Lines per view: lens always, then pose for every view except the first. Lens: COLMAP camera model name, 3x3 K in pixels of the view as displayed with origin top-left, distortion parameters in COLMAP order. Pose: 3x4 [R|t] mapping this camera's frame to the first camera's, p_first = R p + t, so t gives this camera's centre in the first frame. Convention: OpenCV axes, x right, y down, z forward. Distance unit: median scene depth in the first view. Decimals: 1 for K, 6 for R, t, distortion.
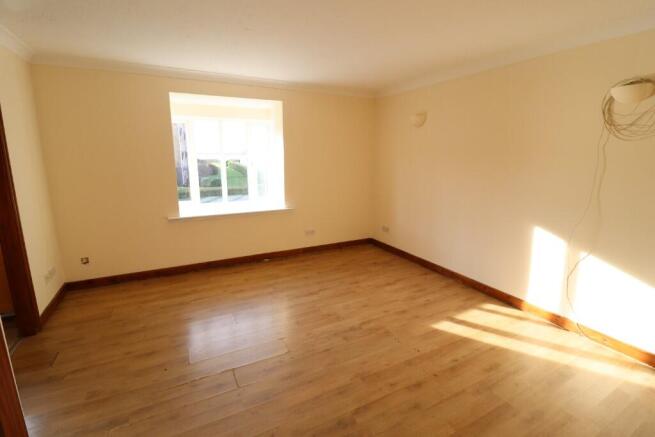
lens RADIAL K [[302.3, 0, 325.4], [0, 302.3, 219.8], [0, 0, 1]] dist [-0.013293, -0.002280]
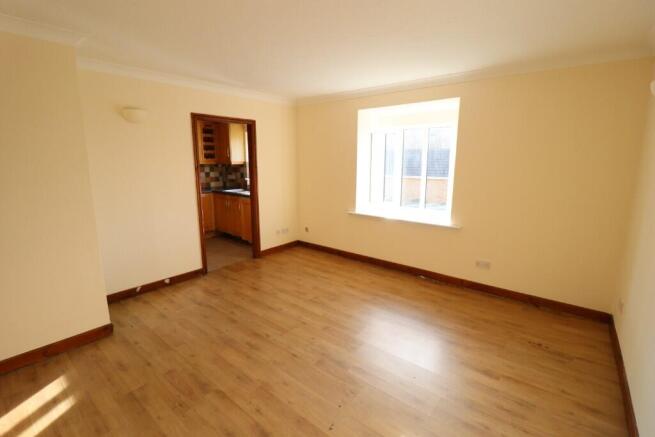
lens RADIAL K [[302.3, 0, 323.8], [0, 302.3, 218.5], [0, 0, 1]] dist [-0.013293, -0.002280]
pose [[0.386560, 0.175599, -0.905393, 0.598278], [-0.197861, 0.974638, 0.104551, -0.092641], [0.900790, 0.138727, 0.411500, 0.421347]]
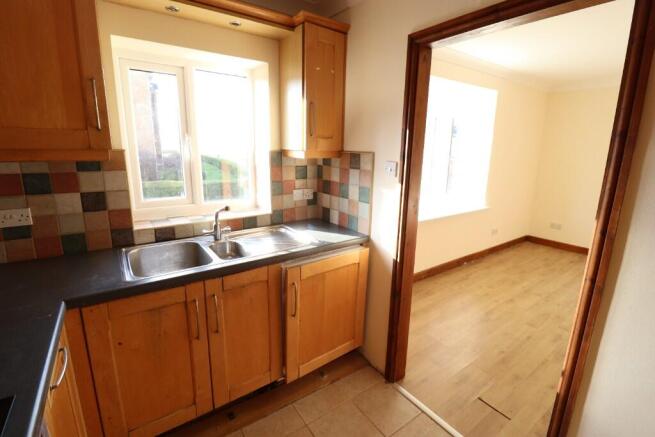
lens RADIAL K [[302.3, 0, 312.8], [0, 302.3, 215.1], [0, 0, 1]] dist [-0.013293, -0.002280]
pose [[0.992393, -0.022409, 0.121054, -0.949770], [0.022605, 0.999744, -0.000242, -0.030122], [-0.121018, 0.002977, 0.992646, 0.180050]]
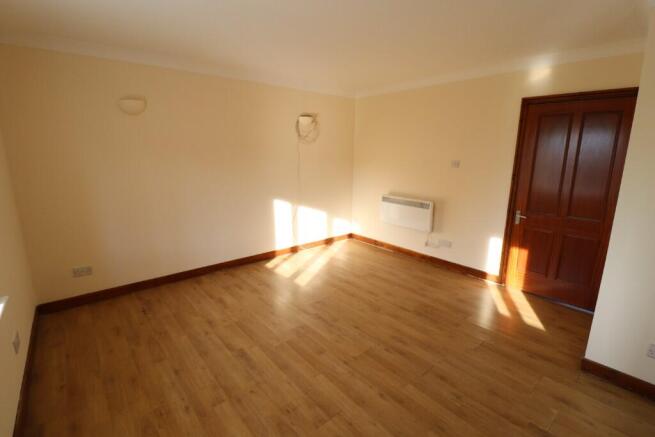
lens RADIAL K [[302.3, 0, 329.8], [0, 302.3, 220.9], [0, 0, 1]] dist [-0.013293, -0.002280]
pose [[-0.238607, -0.221576, 0.945500, -0.648267], [0.198099, 0.942044, 0.270759, -0.181662], [-0.950696, 0.251908, -0.180884, 0.823576]]
